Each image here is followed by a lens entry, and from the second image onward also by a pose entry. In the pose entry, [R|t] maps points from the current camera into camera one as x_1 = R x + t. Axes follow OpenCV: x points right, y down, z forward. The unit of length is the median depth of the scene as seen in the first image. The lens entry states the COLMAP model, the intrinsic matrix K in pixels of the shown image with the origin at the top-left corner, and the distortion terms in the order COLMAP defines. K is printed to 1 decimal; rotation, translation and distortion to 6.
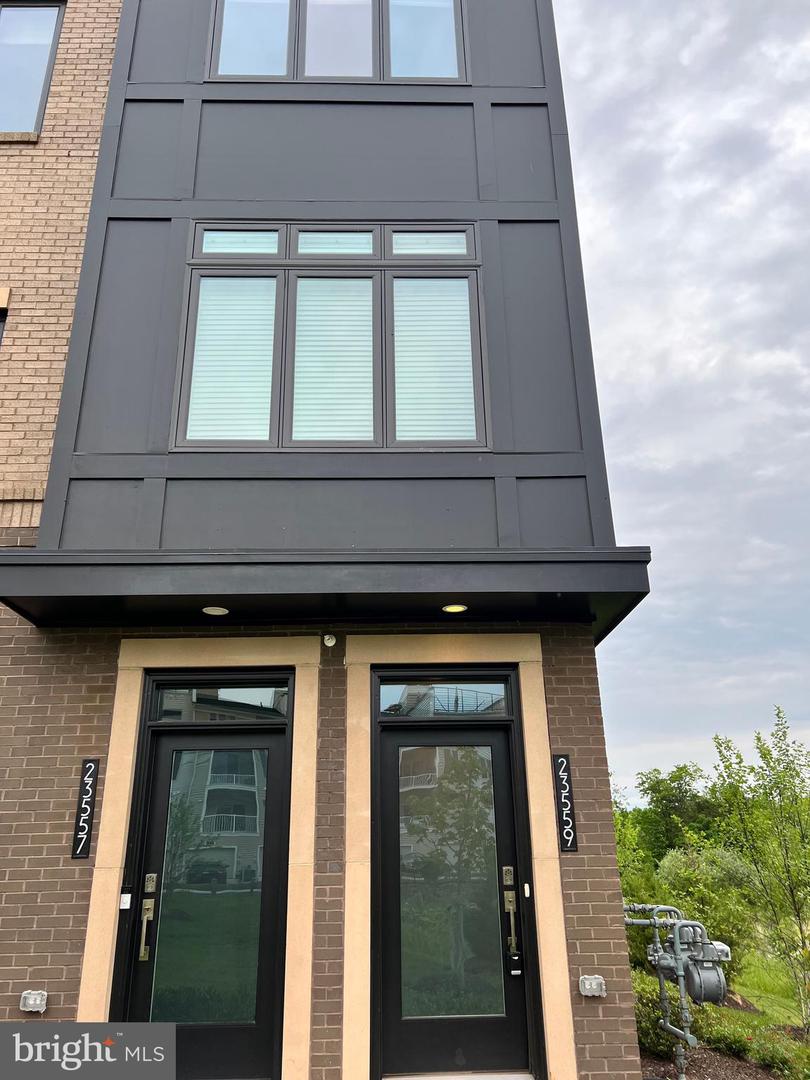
lens RADIAL K [[816.8, 0, 395.7], [0, 816.8, 518.7], [0, 0, 1]] dist [0.025018, -0.036613]
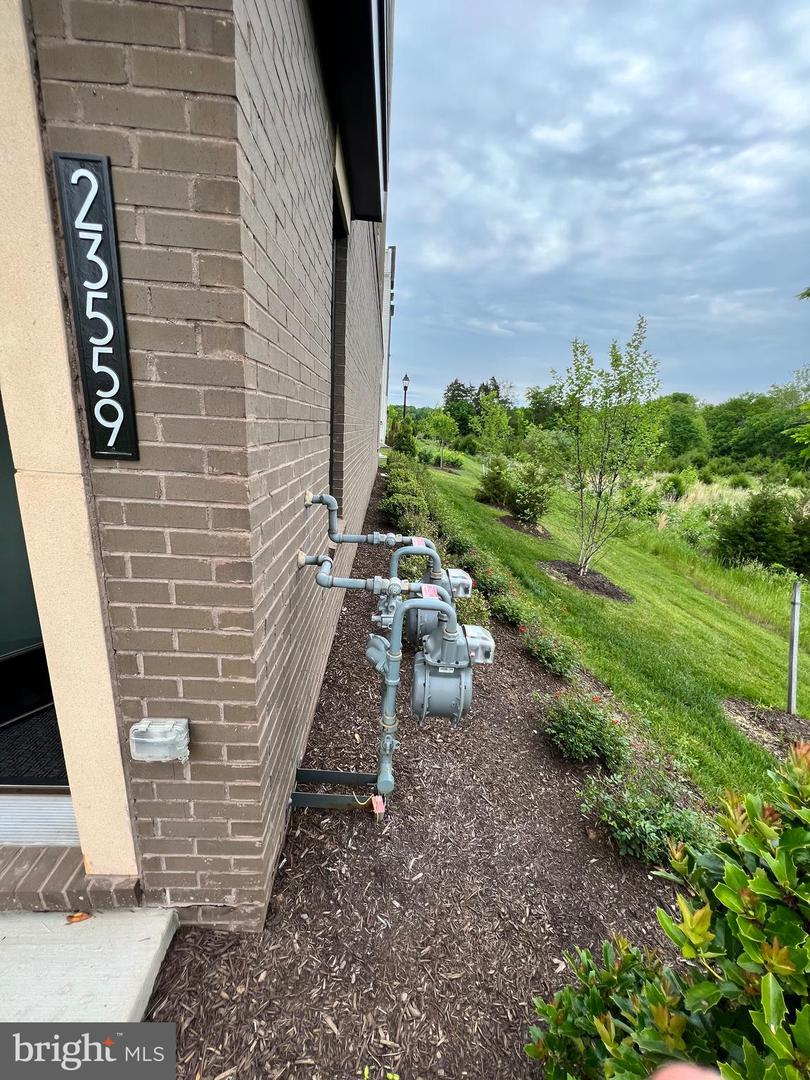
lens RADIAL K [[432.2, 0, 407.1], [0, 432.2, 539.3], [0, 0, 1]] dist [-0.001569, 0.000054]
pose [[0.997033, 0.062460, 0.044989, 0.328219], [-0.076945, 0.792094, 0.605530, 0.300234], [0.002185, -0.607195, 0.794550, 0.805779]]
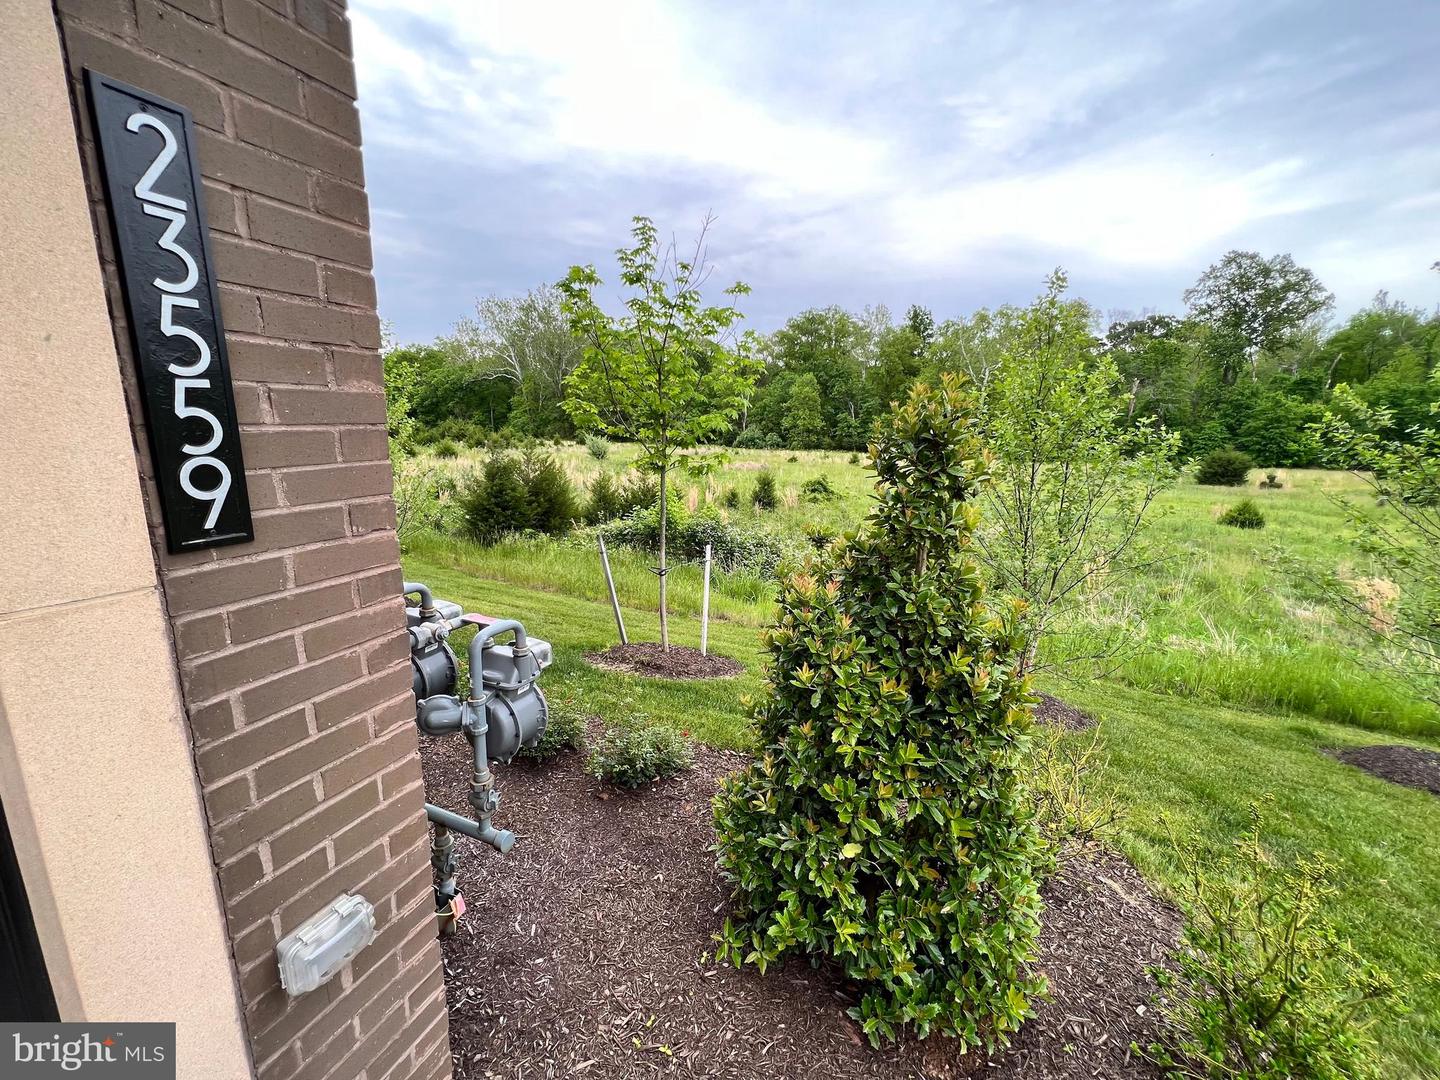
lens RADIAL K [[576.3, 0, 720.7], [0, 576.3, 532.6], [0, 0, 1]] dist [-0.001569, 0.000054]
pose [[0.416086, -0.162556, 0.894678, 0.123391], [-0.373638, 0.866434, 0.331191, 0.287453], [-0.829016, -0.472089, 0.299774, 0.813976]]
